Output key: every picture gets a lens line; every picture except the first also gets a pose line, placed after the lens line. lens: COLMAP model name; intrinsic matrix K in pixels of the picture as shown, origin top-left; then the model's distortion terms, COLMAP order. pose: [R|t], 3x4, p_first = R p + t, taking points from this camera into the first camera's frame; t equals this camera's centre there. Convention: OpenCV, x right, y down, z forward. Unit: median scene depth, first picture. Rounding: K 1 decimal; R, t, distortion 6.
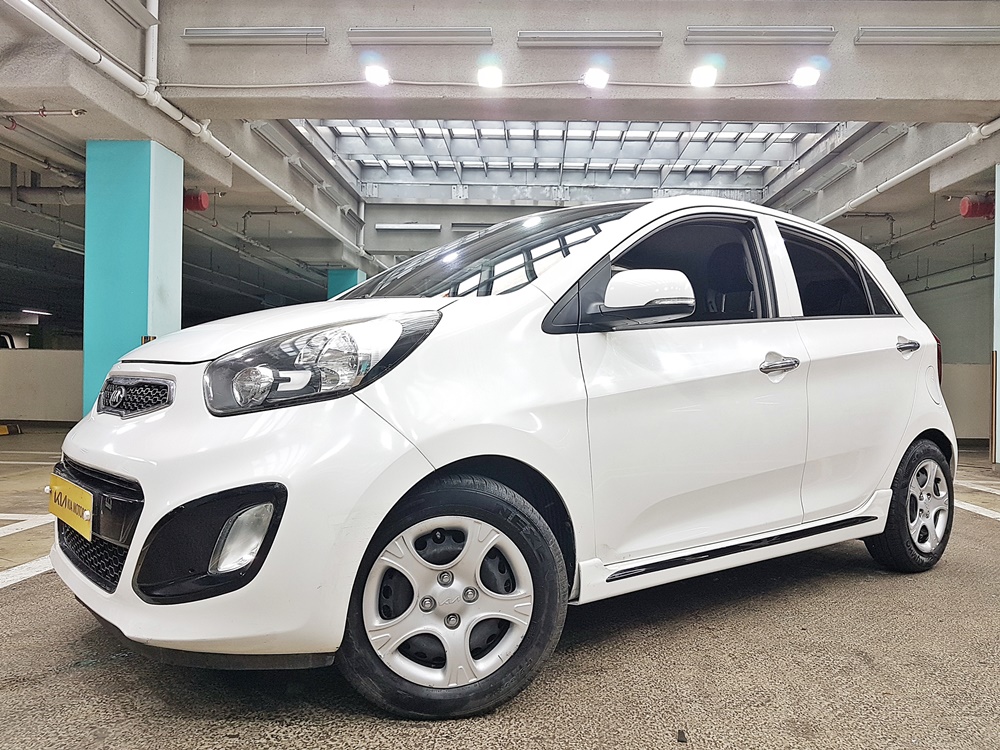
lens RADIAL K [[811.6, 0, 514.2], [0, 811.6, 387.4], [0, 0, 1]] dist [0.002534, -0.002817]
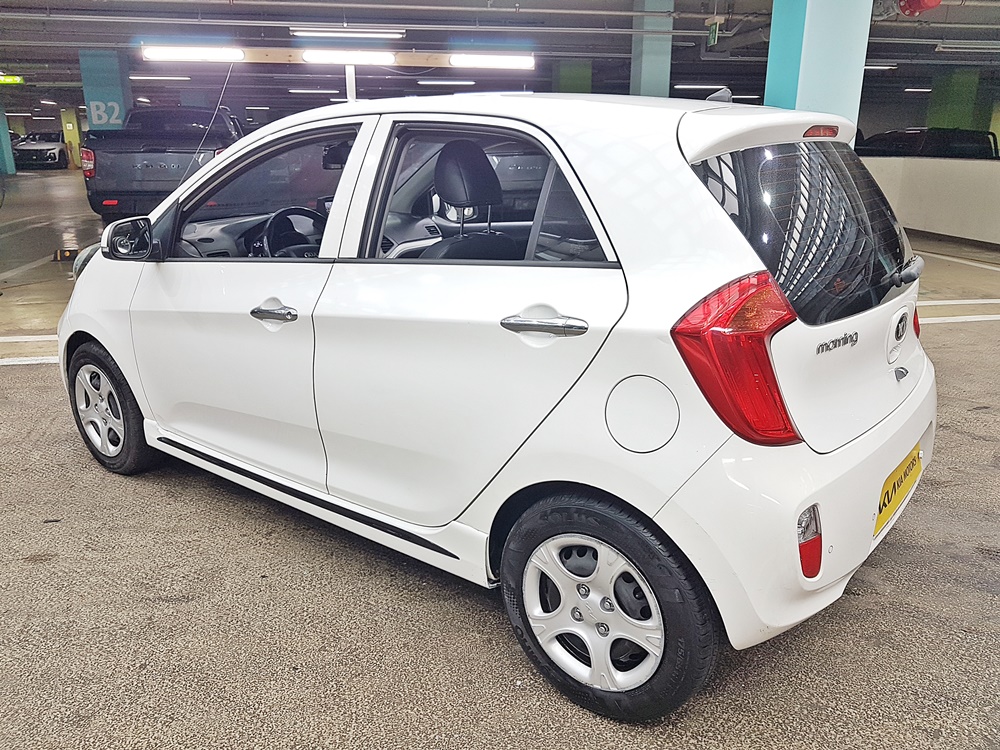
lens RADIAL K [[833.1, 0, 563.1], [0, 833.1, 376.5], [0, 0, 1]] dist [-0.119606, 0.095858]
pose [[0.234054, 0.273838, -0.932862, 1.569197], [-0.009313, 0.960101, 0.279497, -0.270310], [0.972179, -0.056729, 0.227266, 1.360196]]
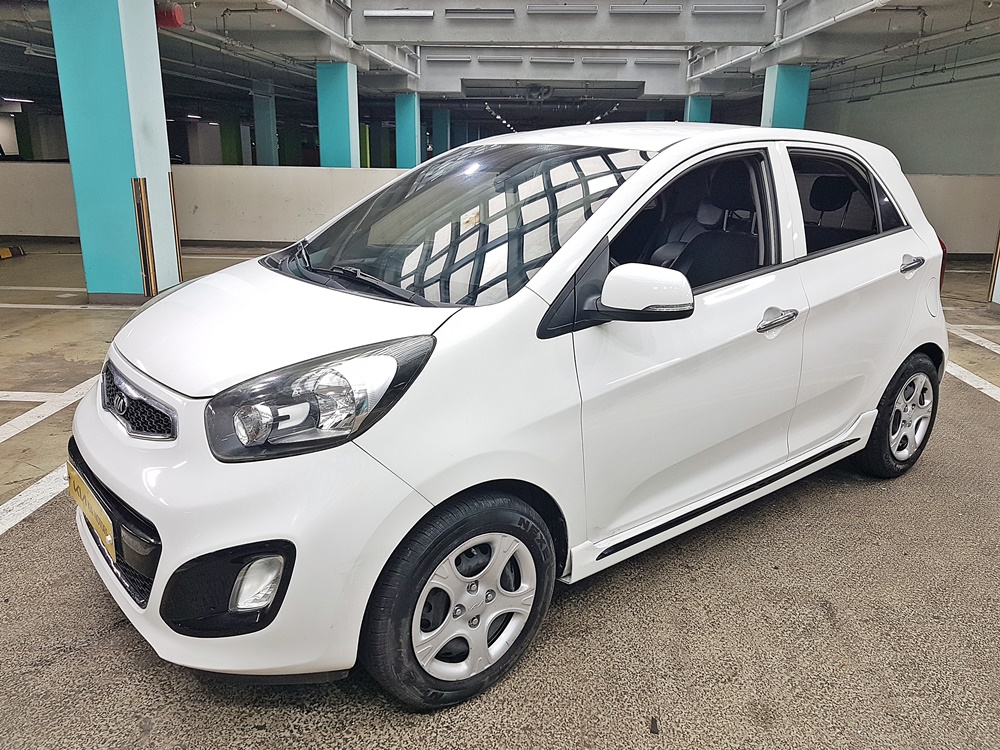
lens RADIAL K [[803.7, 0, 500.0], [0, 803.7, 375.0], [0, 0, 1]] dist [0.002075, -0.006360]
pose [[0.999880, 0.006785, -0.013903, 0.002475], [-0.002828, 0.963702, 0.266965, -0.278720], [0.015210, -0.266894, 0.963606, 0.037085]]
